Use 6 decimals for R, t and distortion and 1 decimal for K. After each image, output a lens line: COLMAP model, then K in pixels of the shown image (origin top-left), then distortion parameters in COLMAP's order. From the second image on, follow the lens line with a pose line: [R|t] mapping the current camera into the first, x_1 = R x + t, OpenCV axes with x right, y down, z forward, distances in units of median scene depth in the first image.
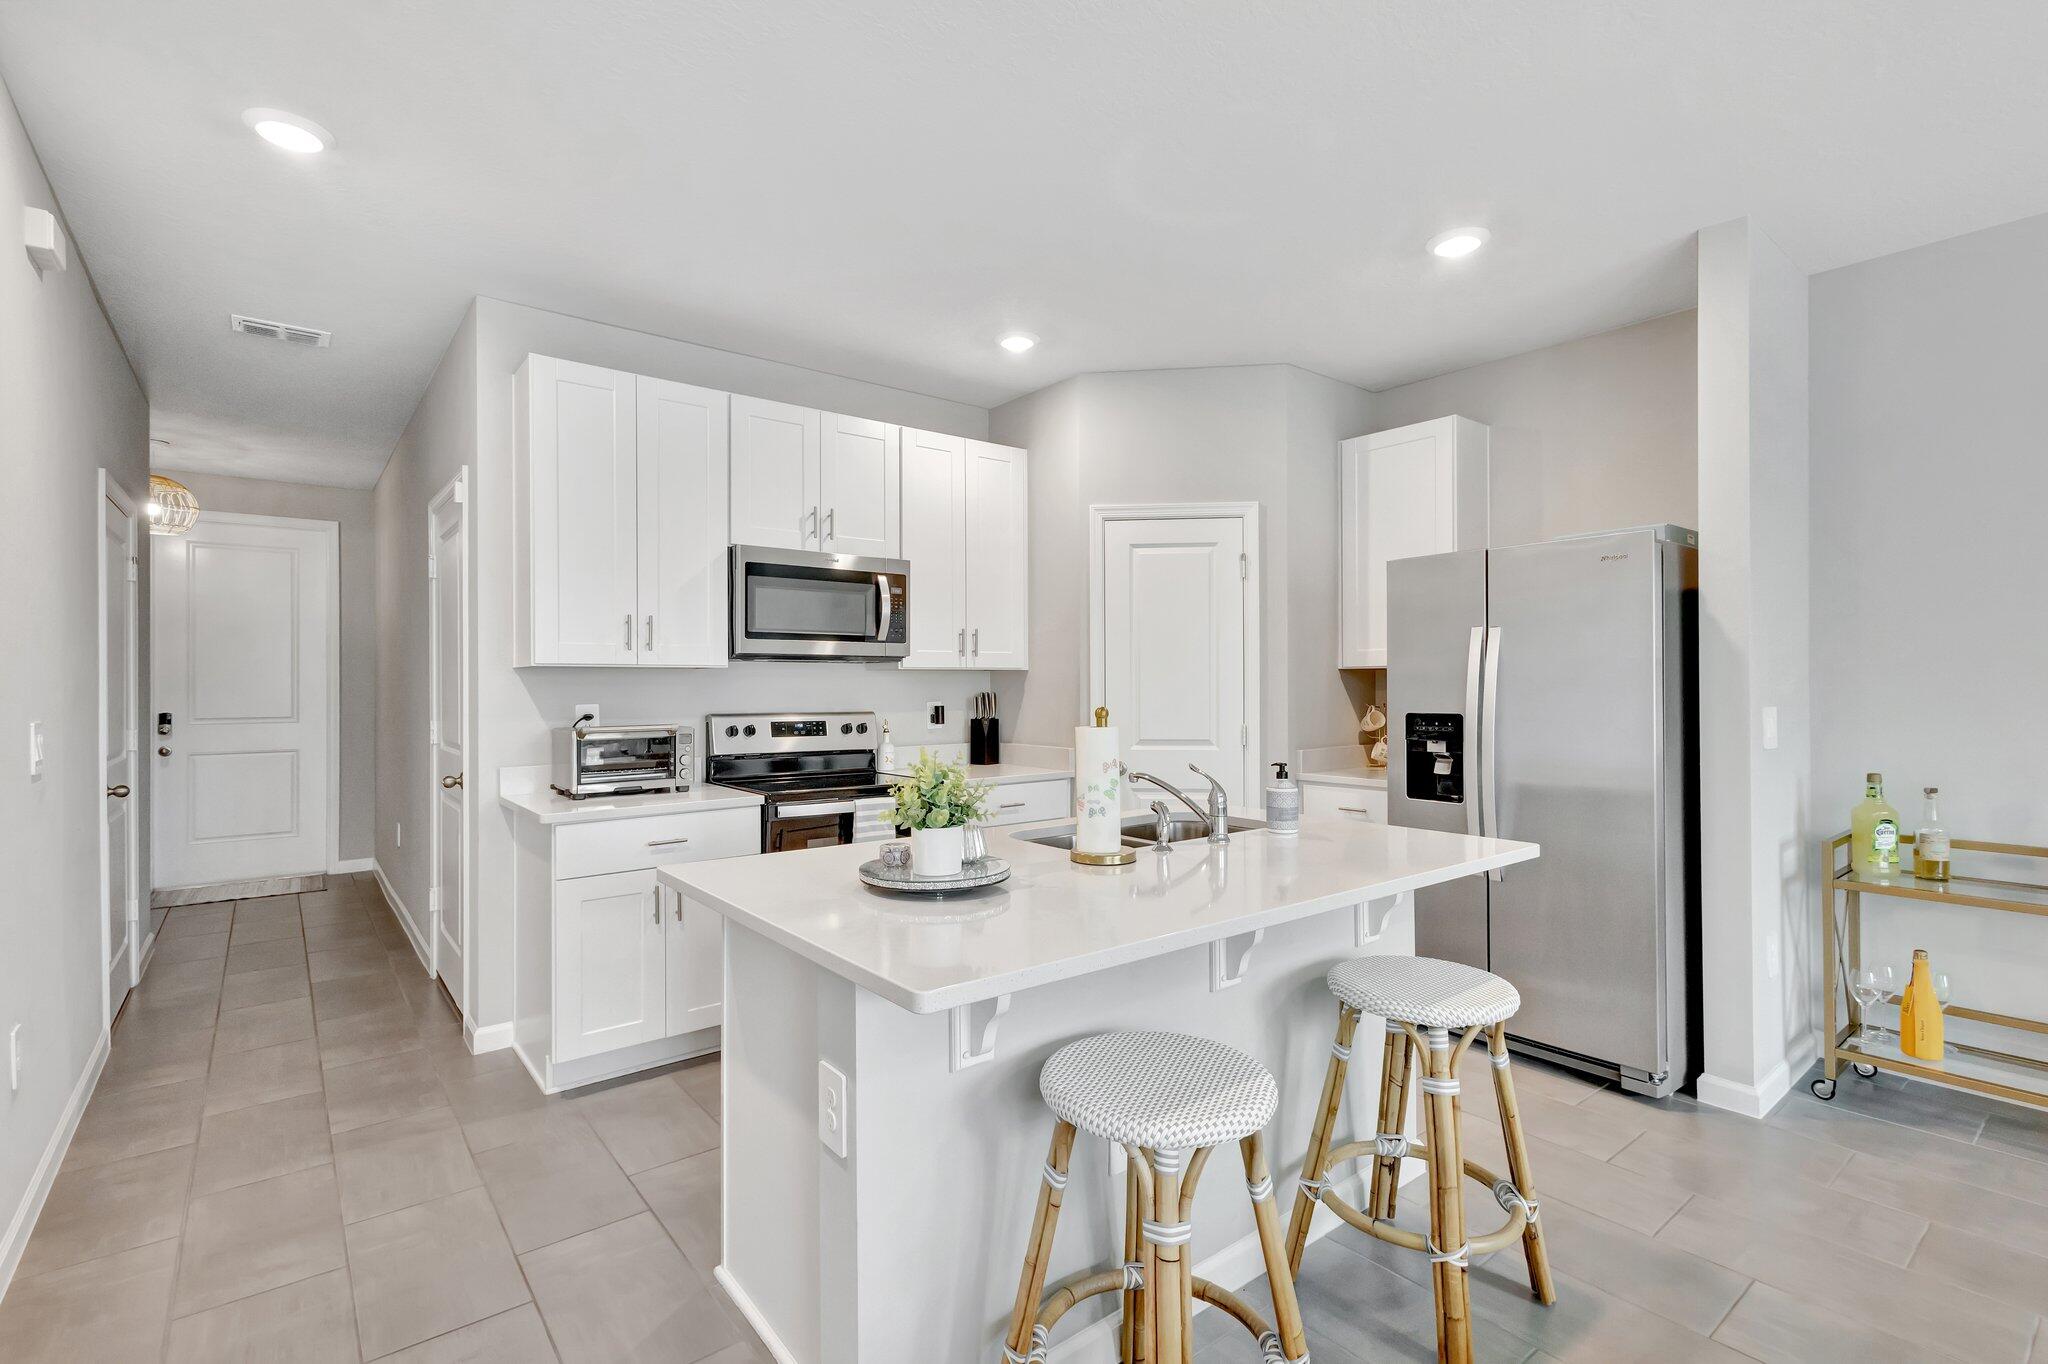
lens RADIAL K [[941.2, 0, 1024.0], [0, 941.2, 682.0], [0, 0, 1]] dist [0.002358, 0.000128]
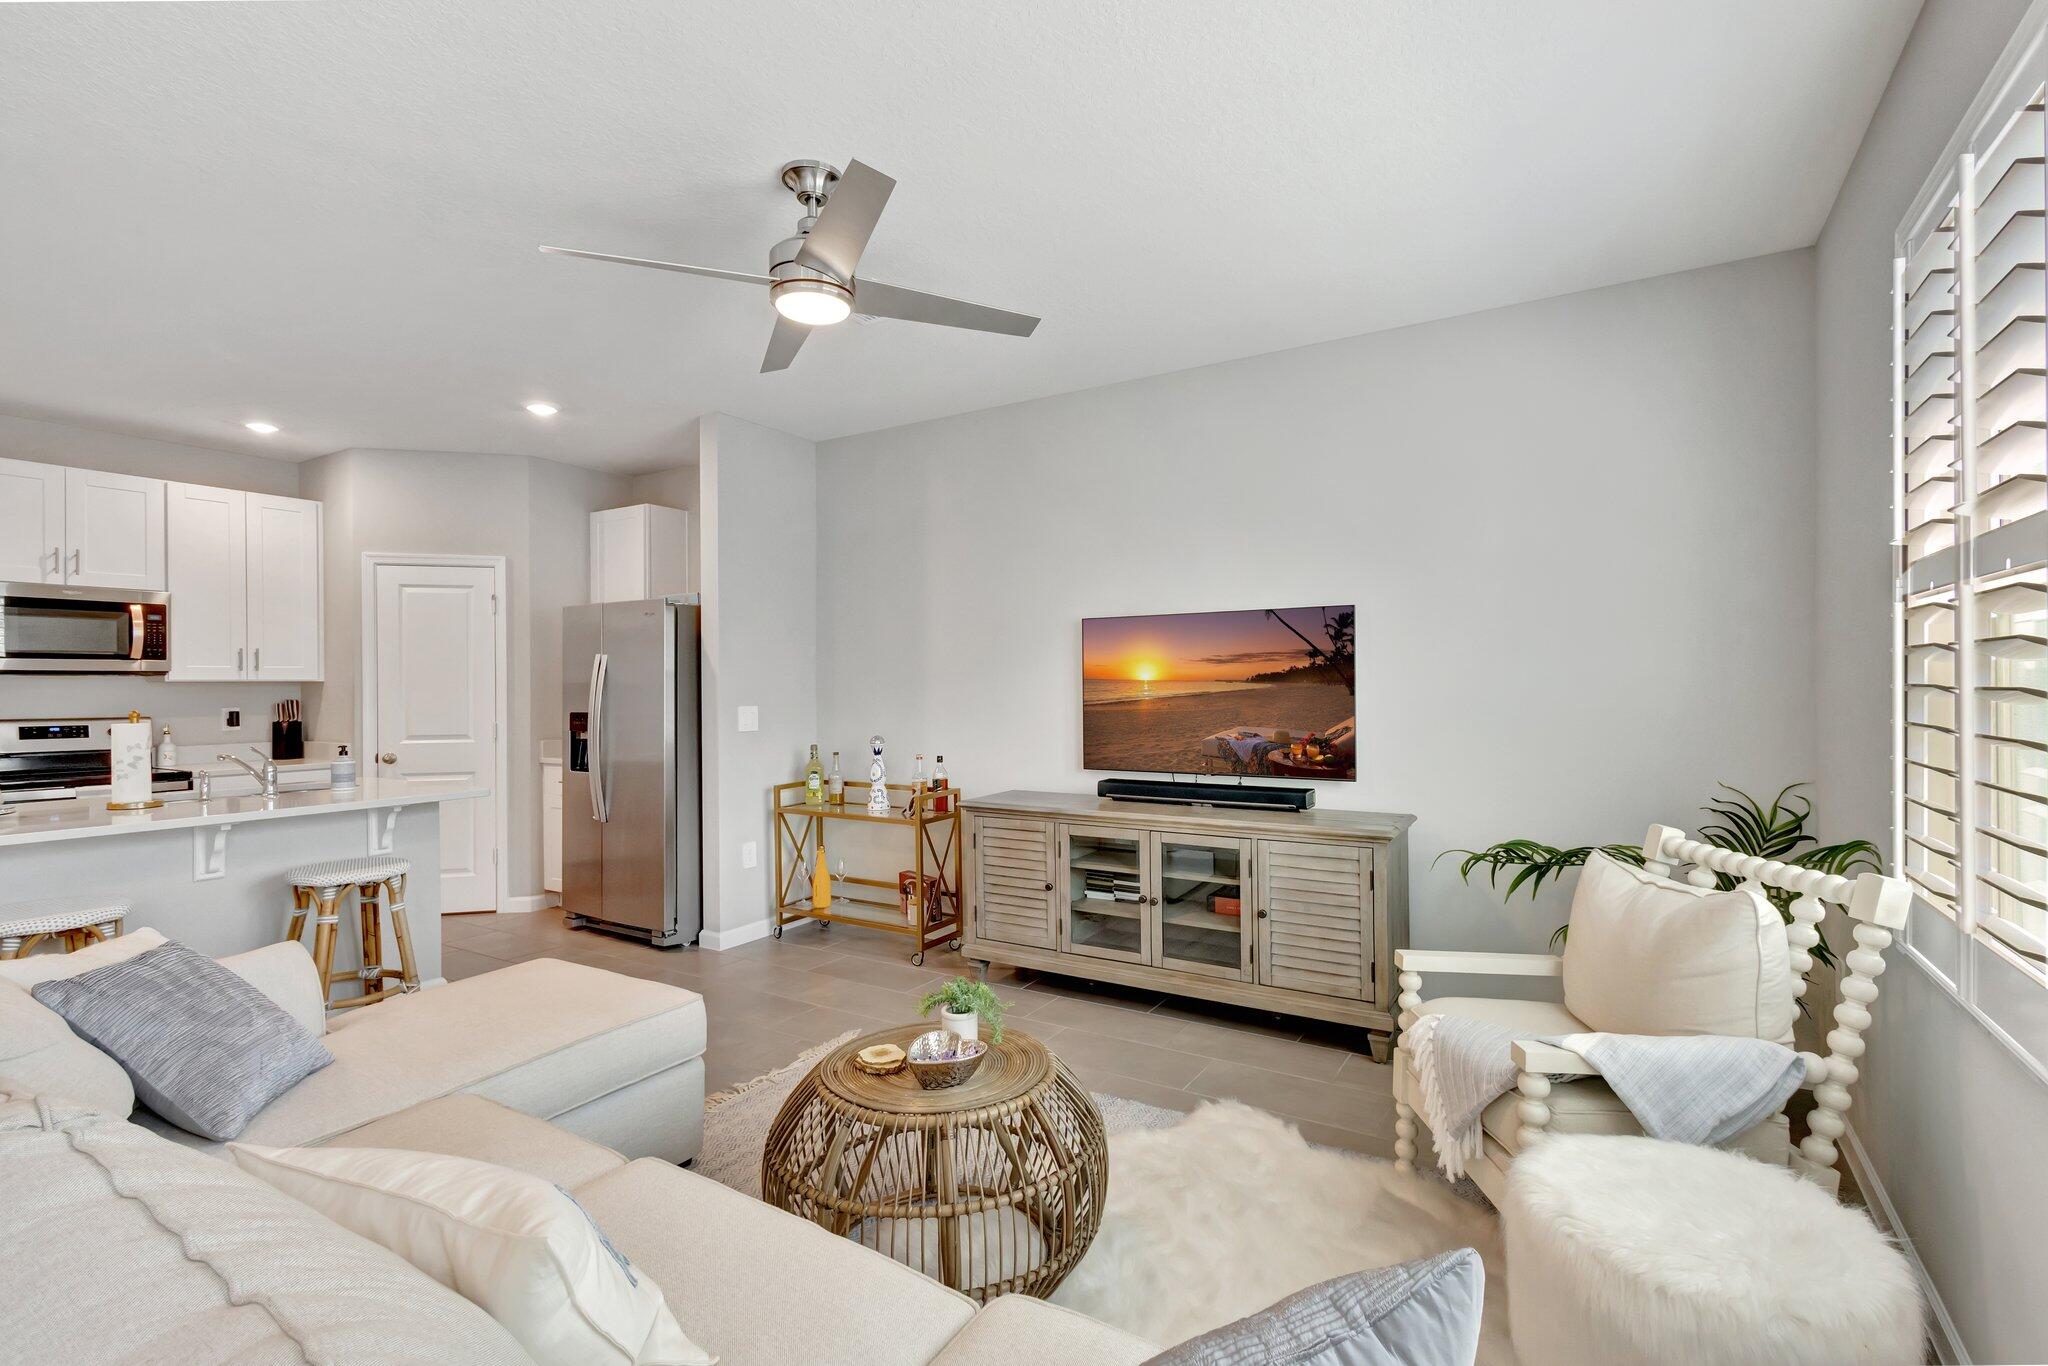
lens RADIAL K [[946.3, 0, 1040.8], [0, 946.3, 685.1], [0, 0, 1]] dist [0.000800, -0.000220]
pose [[0.937491, -0.002572, 0.348001, 0.523169], [0.001554, 0.999994, 0.003206, -0.011784], [-0.348007, -0.002465, 0.937489, -0.561517]]
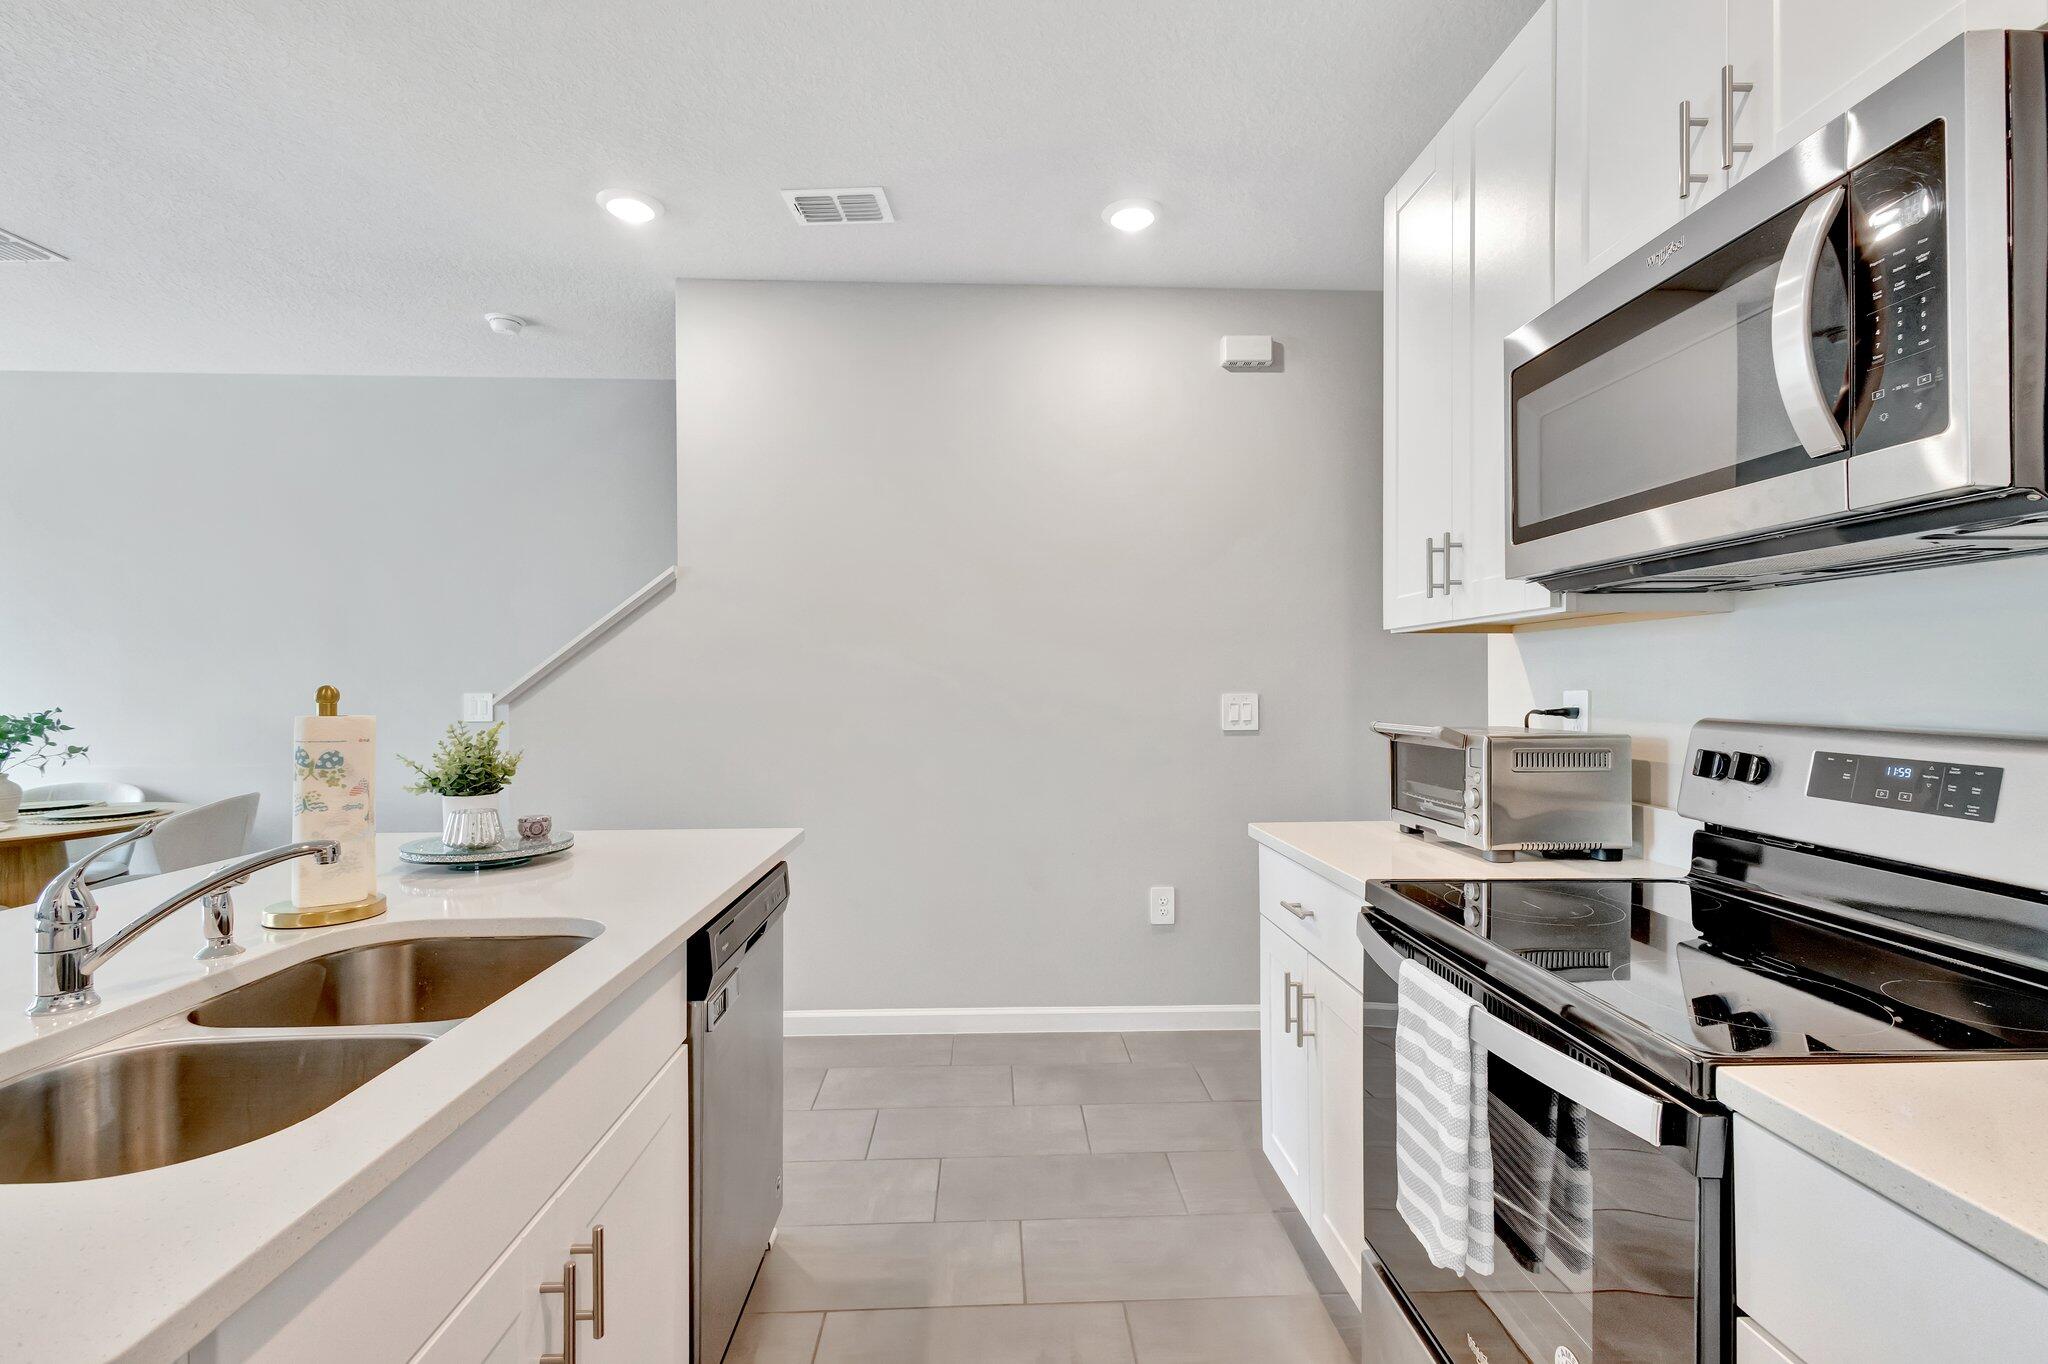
lens RADIAL K [[951.8, 0, 1021.4], [0, 951.8, 678.6], [0, 0, 1]] dist [0.001796, -0.000499]
pose [[-0.587517, -0.000844, -0.809212, 0.181889], [0.010418, 0.999909, -0.008607, 0.016145], [0.809145, -0.013487, -0.587454, 0.978375]]
